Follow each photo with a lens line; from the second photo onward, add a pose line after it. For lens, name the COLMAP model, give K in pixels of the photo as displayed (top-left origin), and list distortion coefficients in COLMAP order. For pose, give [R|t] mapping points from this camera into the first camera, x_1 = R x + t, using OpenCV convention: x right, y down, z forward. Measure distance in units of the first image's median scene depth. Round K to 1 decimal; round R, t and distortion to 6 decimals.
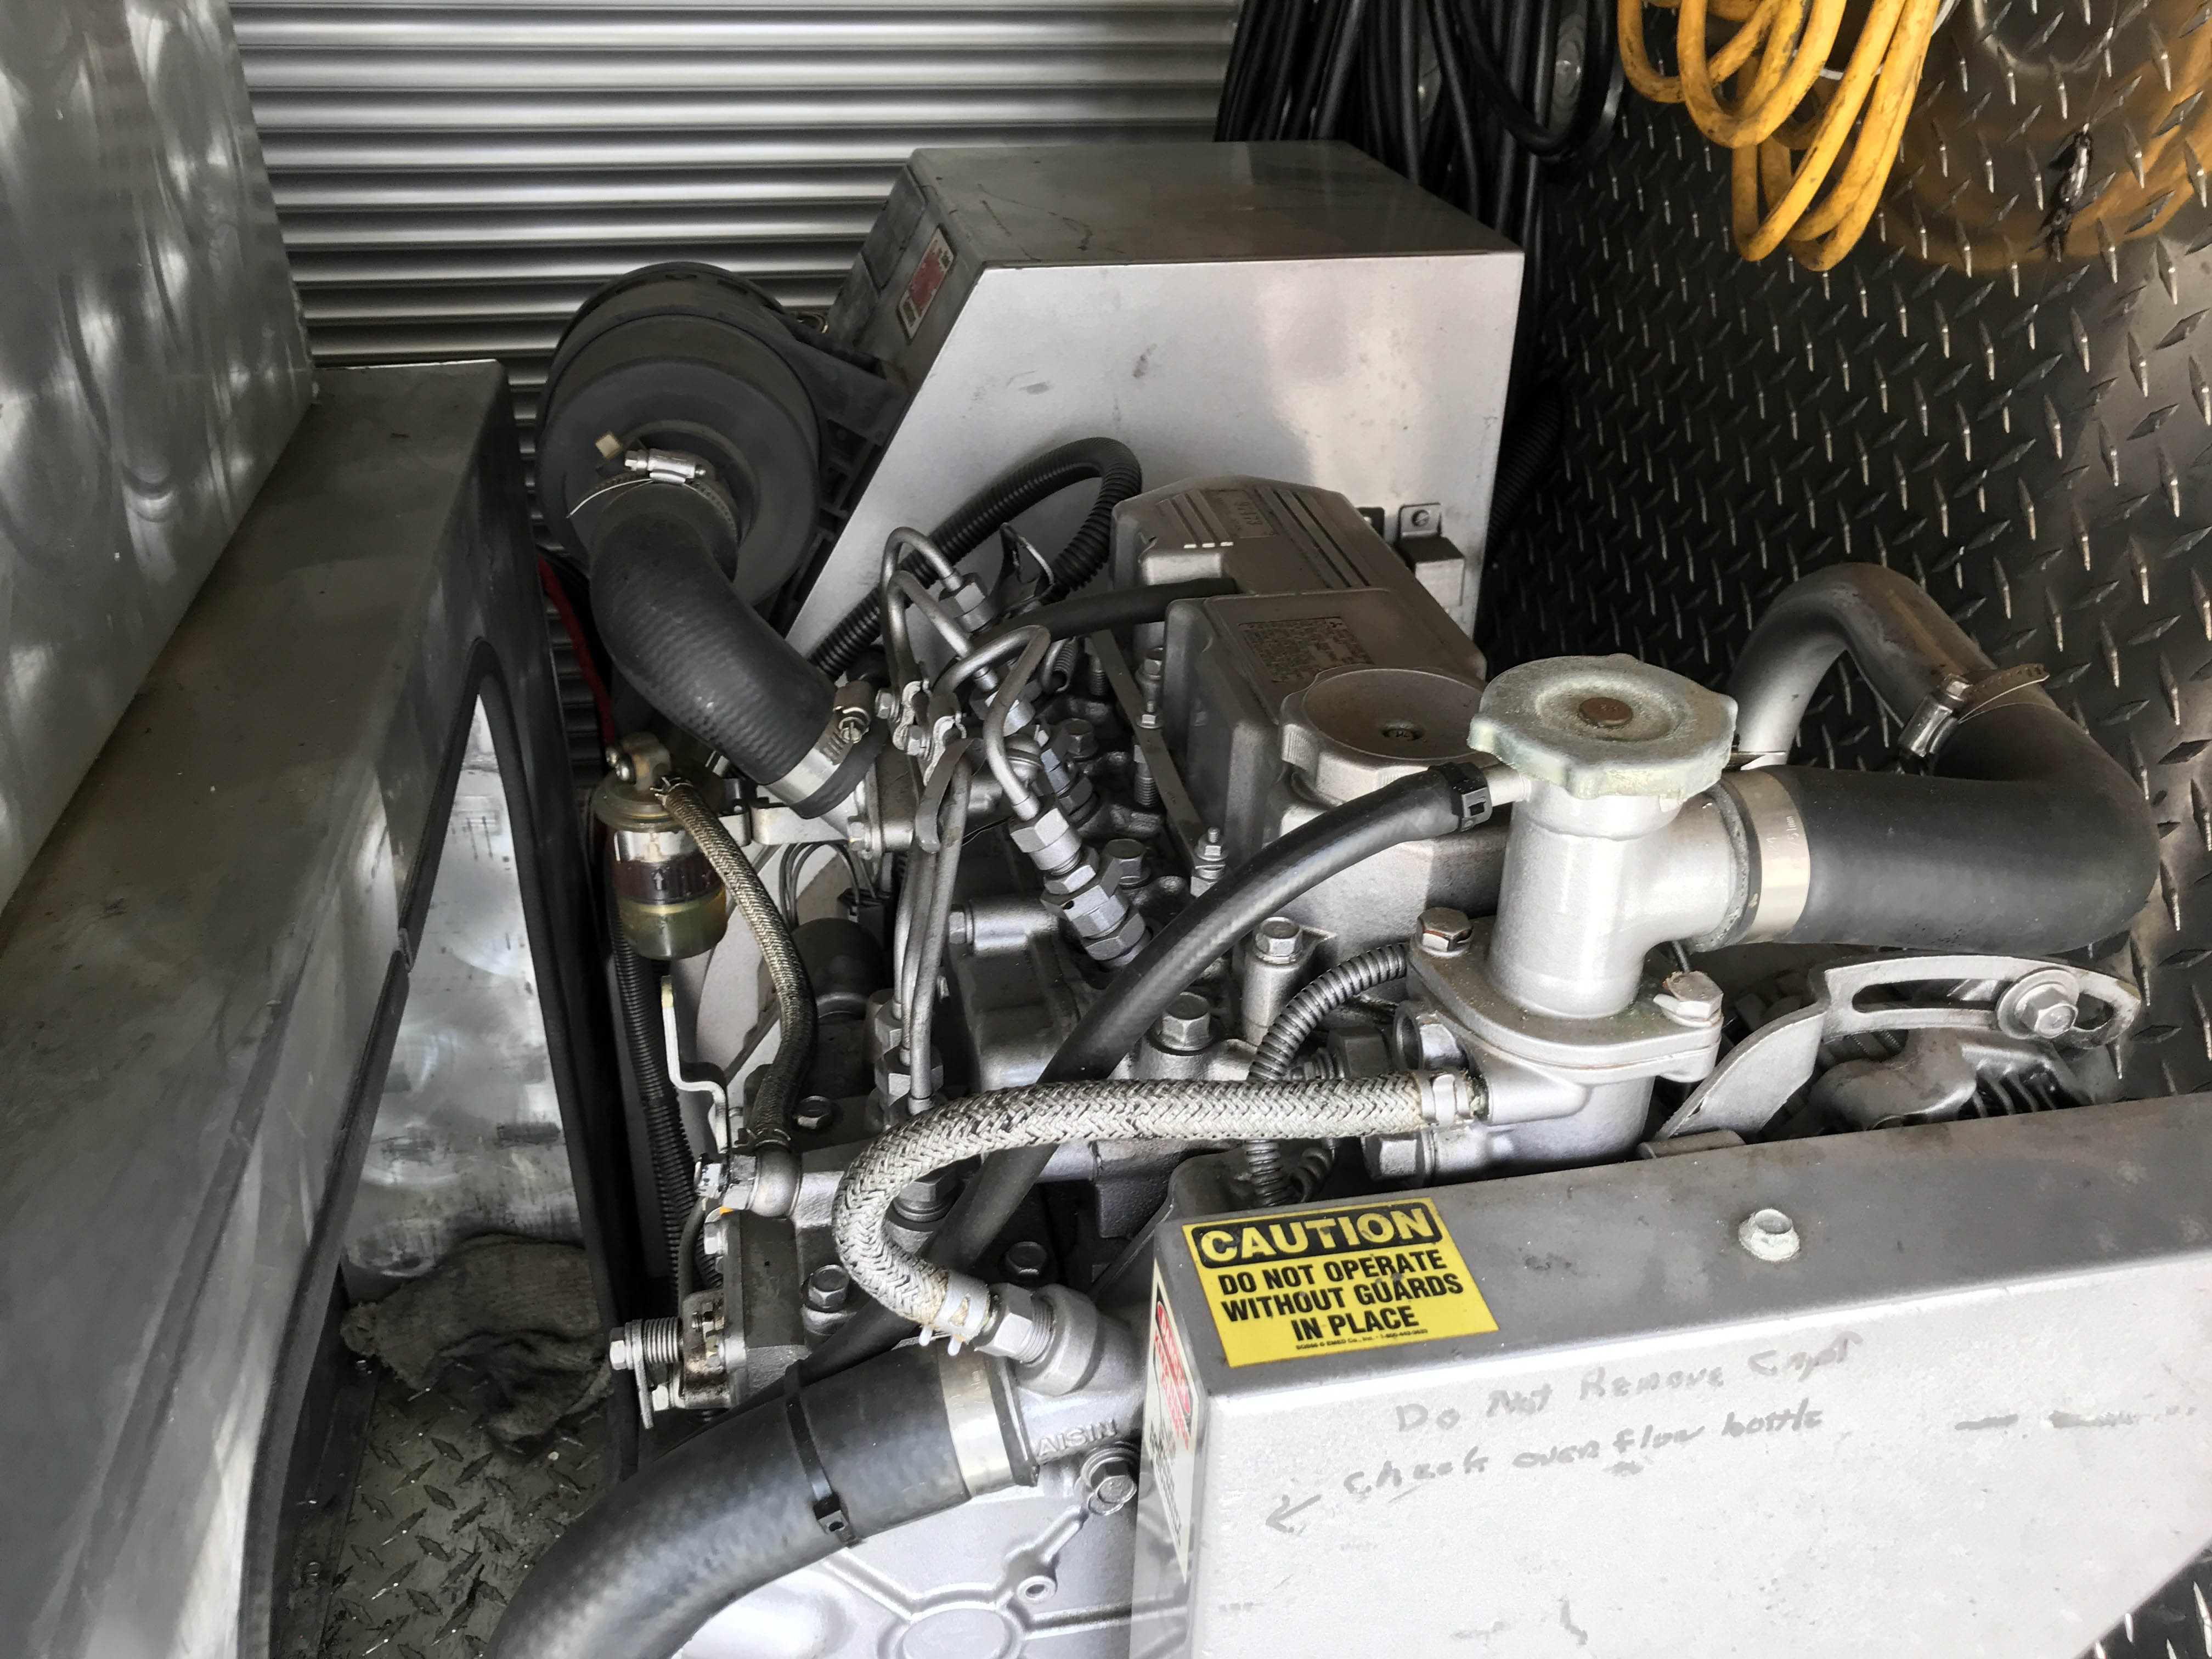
lens RADIAL K [[1802.7, 0, 1109.0], [0, 1802.7, 841.5], [0, 0, 1]] dist [0.047211, -0.051432]
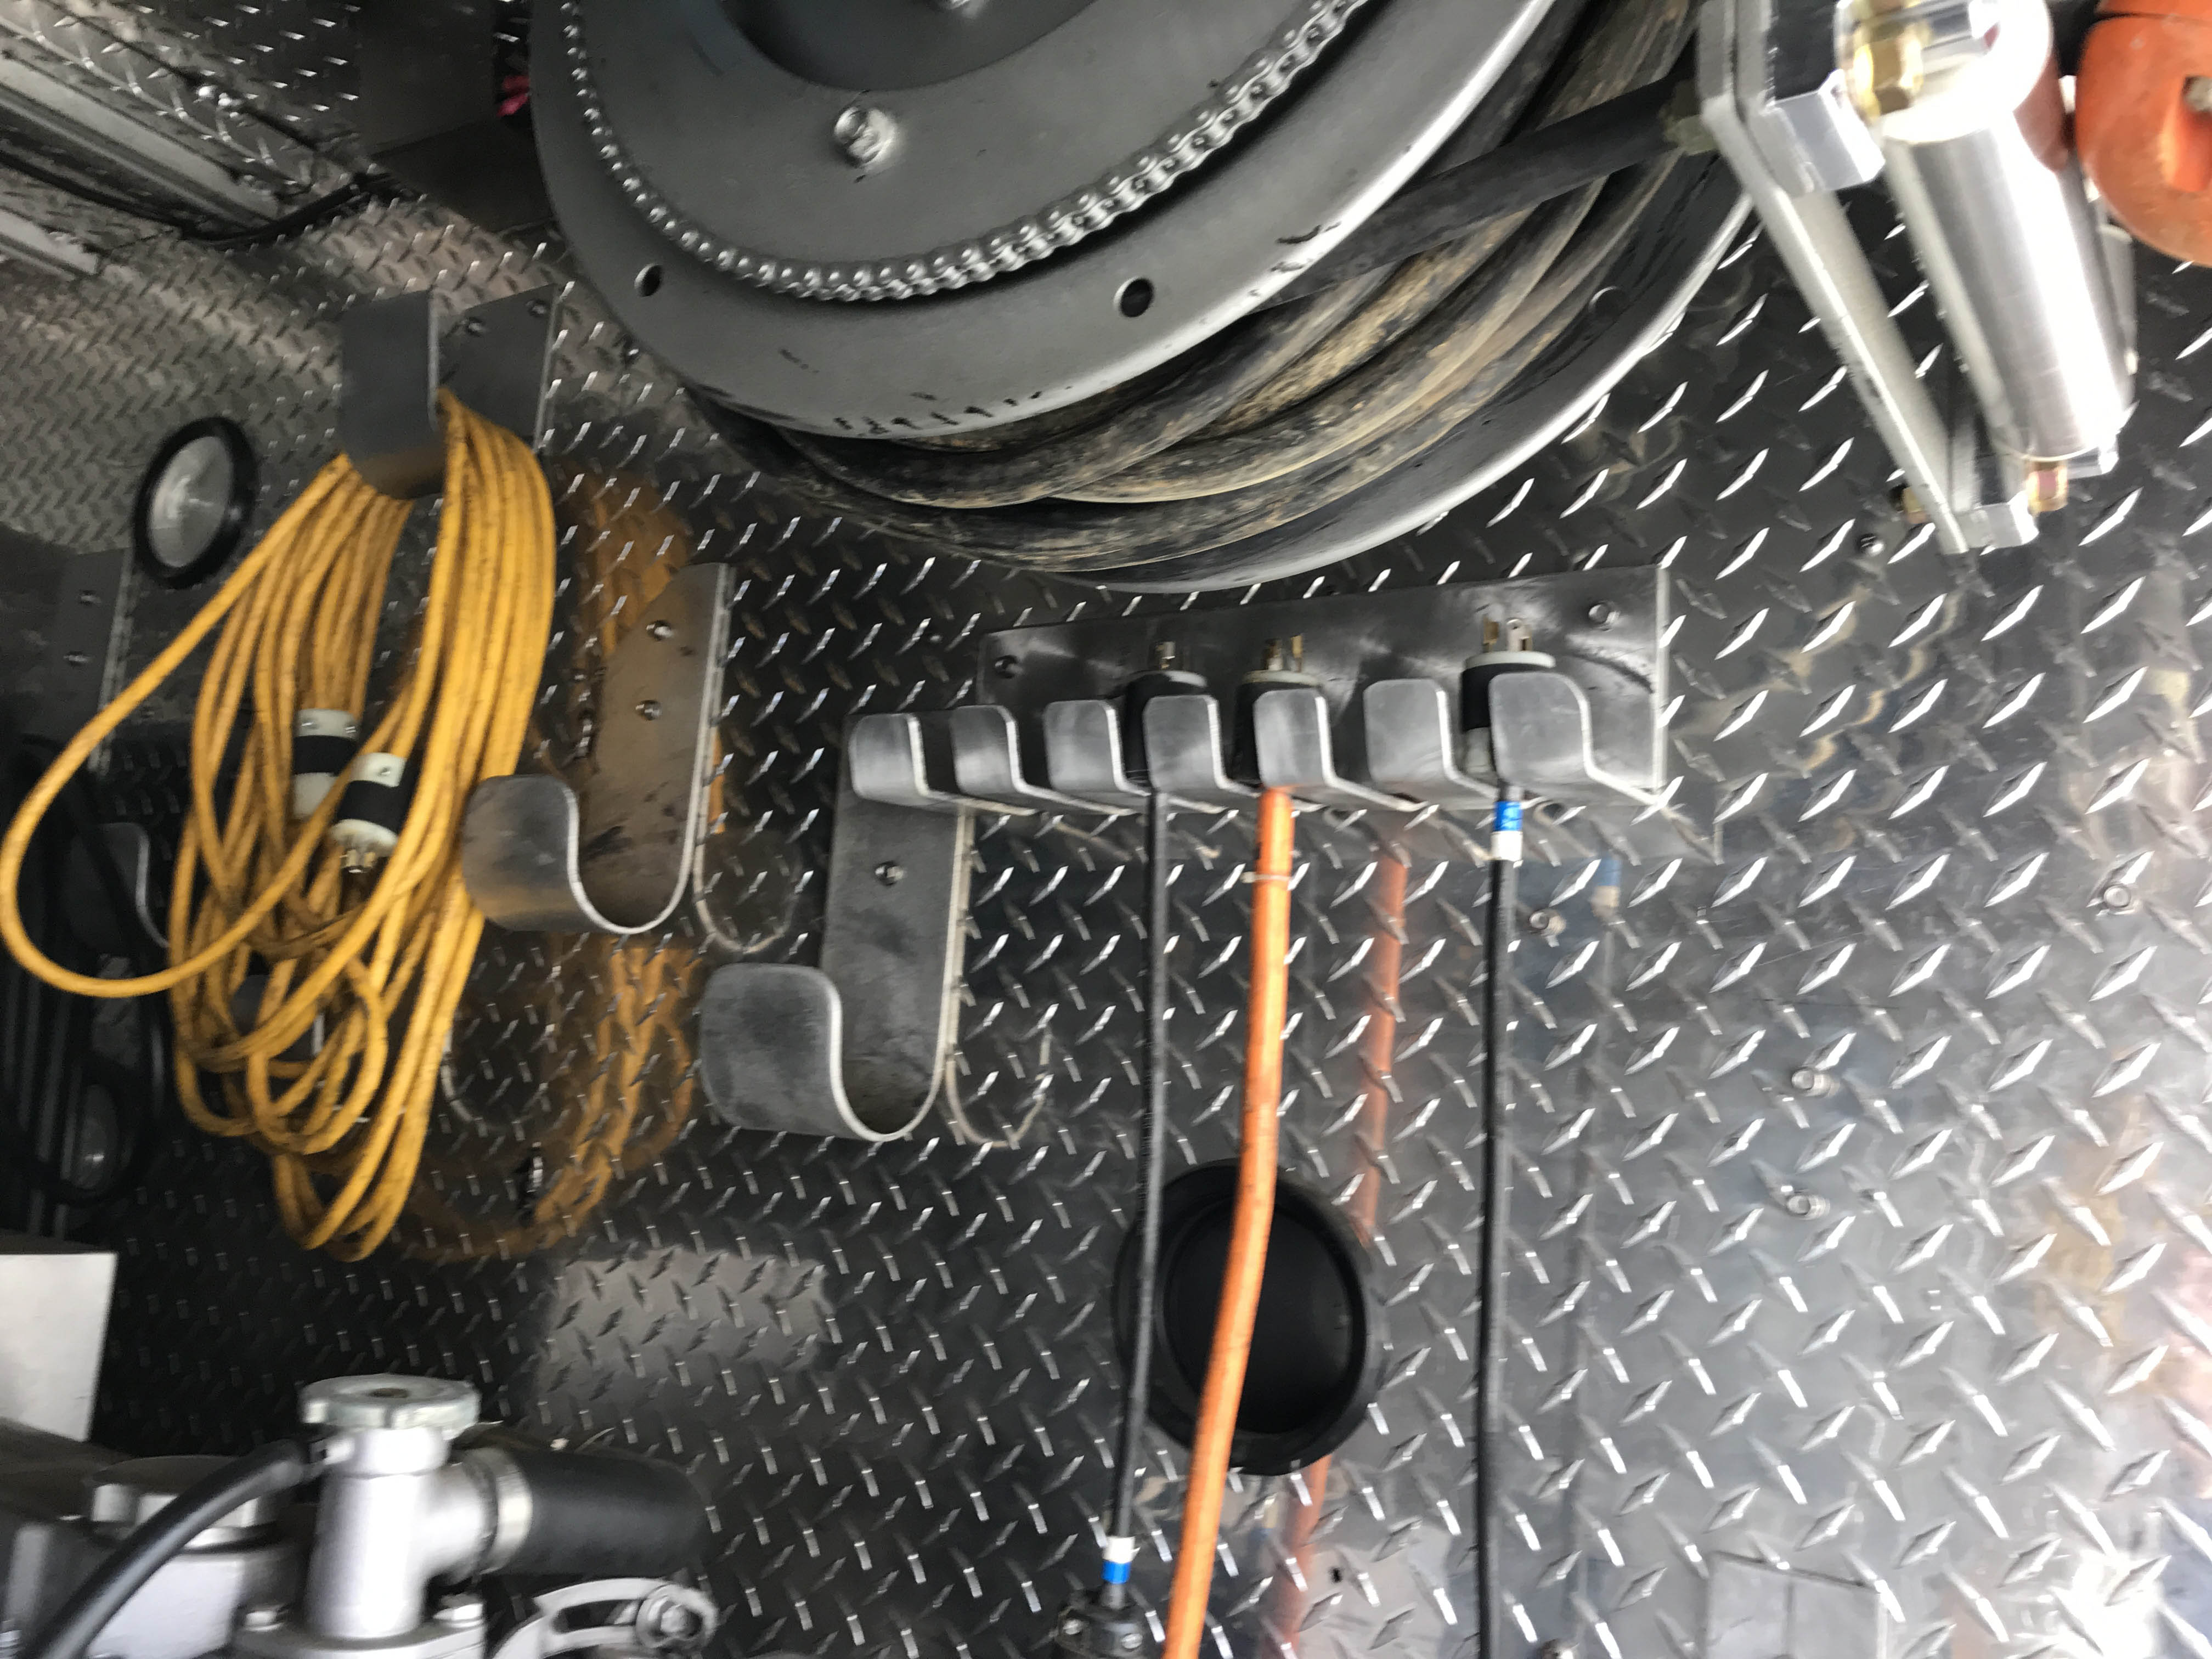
lens RADIAL K [[1802.7, 0, 1105.1], [0, 1802.7, 831.7], [0, 0, 1]] dist [0.047211, -0.051432]
pose [[0.669564, 0.151590, 0.727121, -0.300829], [0.324665, 0.820745, -0.470075, 0.271455], [-0.668039, 0.550816, 0.500325, -0.236699]]
